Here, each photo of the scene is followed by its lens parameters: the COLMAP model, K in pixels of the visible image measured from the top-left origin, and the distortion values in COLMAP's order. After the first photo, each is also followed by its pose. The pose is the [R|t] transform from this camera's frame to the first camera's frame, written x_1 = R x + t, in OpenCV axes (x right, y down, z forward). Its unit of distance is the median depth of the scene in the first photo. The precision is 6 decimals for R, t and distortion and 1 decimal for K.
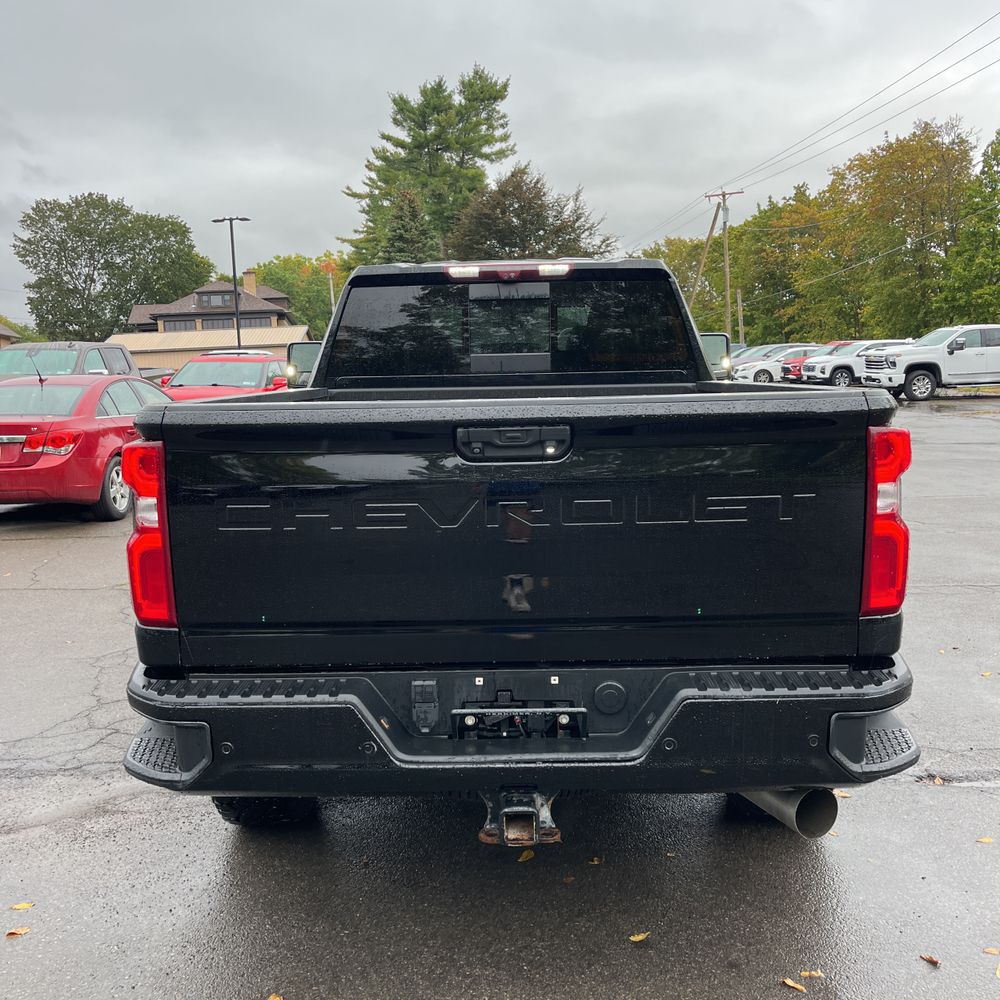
lens RADIAL K [[1012.1, 0, 501.8], [0, 1012.1, 497.4], [0, 0, 1]] dist [0.050444, -0.063293]
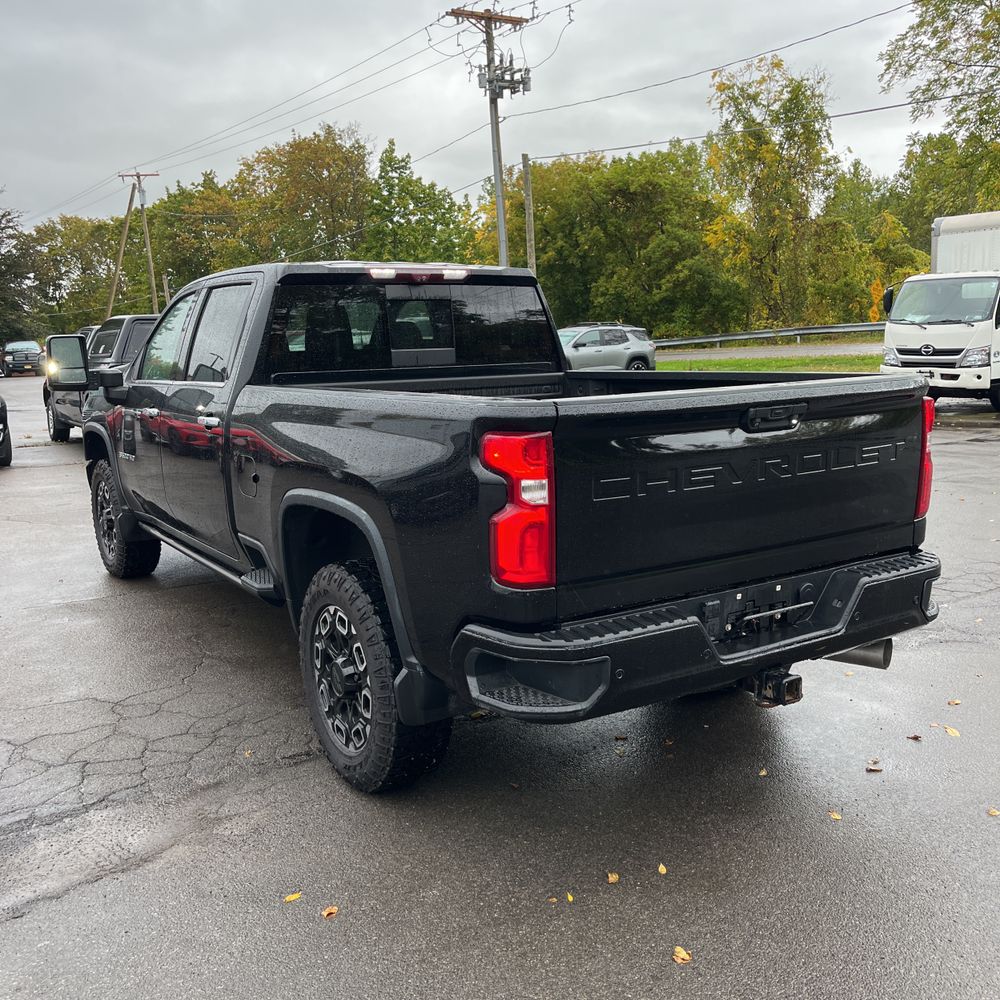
lens RADIAL K [[1010.8, 0, 499.7], [0, 1010.8, 522.5], [0, 0, 1]] dist [0.032825, -0.023401]
pose [[0.835368, -0.101469, 0.540244, -0.044891], [0.081323, 0.994813, 0.061100, -0.001112], [-0.543642, -0.007106, 0.839287, 0.001780]]
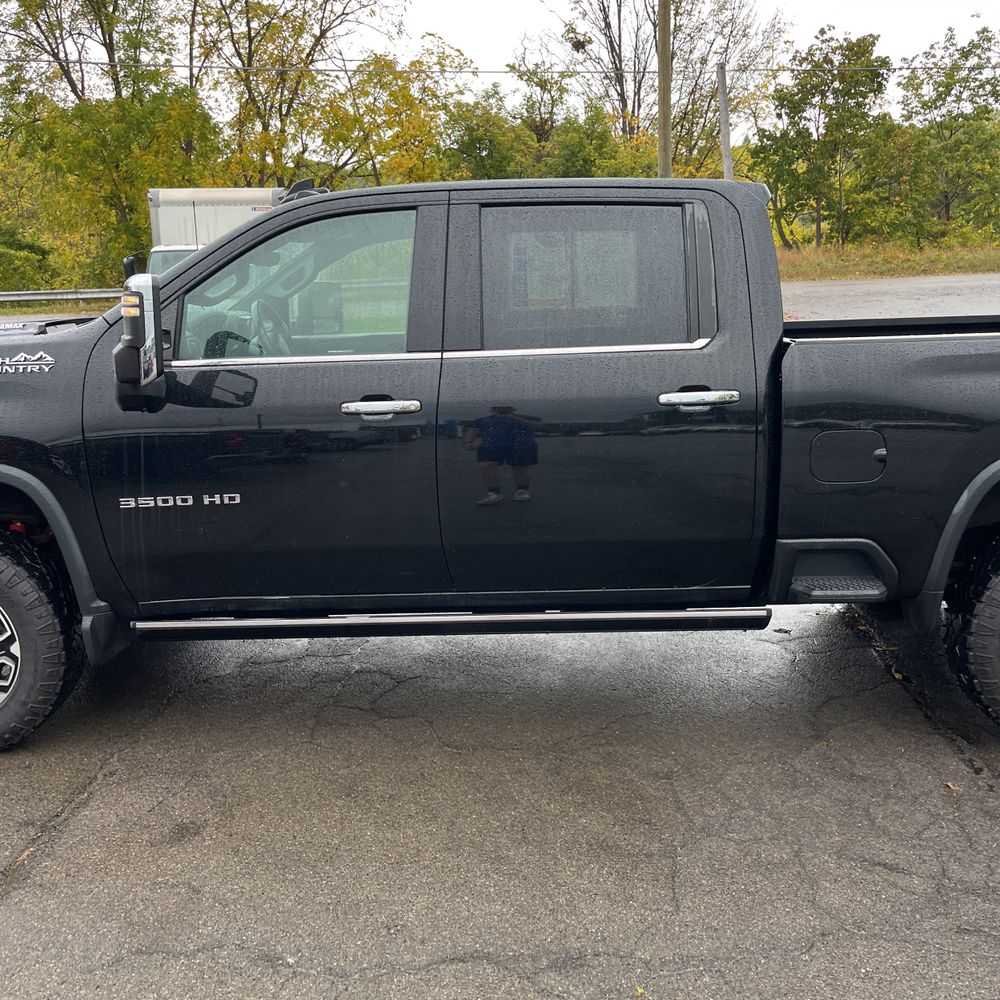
lens RADIAL K [[1007.8, 0, 491.7], [0, 1007.8, 498.7], [0, 0, 1]] dist [0.050293, -0.060256]
pose [[-0.001030, -0.184377, 0.982855, -0.078980], [0.152036, 0.971401, 0.182387, -0.013611], [-0.988374, 0.149618, 0.027032, 0.100822]]
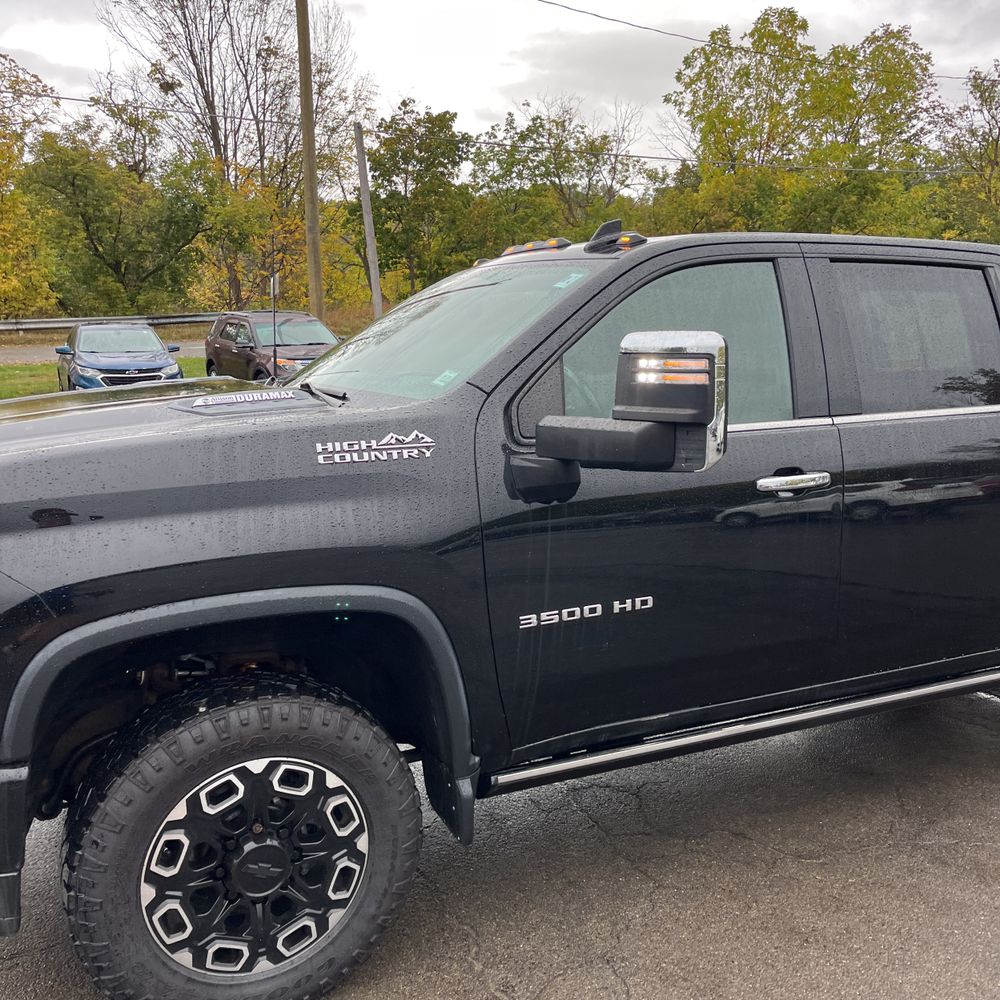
lens RADIAL K [[1009.3, 0, 494.5], [0, 1009.3, 481.6], [0, 0, 1]] dist [0.036958, -0.031970]
pose [[-0.436485, -0.109780, 0.892989, -0.058749], [0.133345, 0.973673, 0.184877, -0.021074], [-0.889775, 0.199772, -0.410355, 0.145290]]
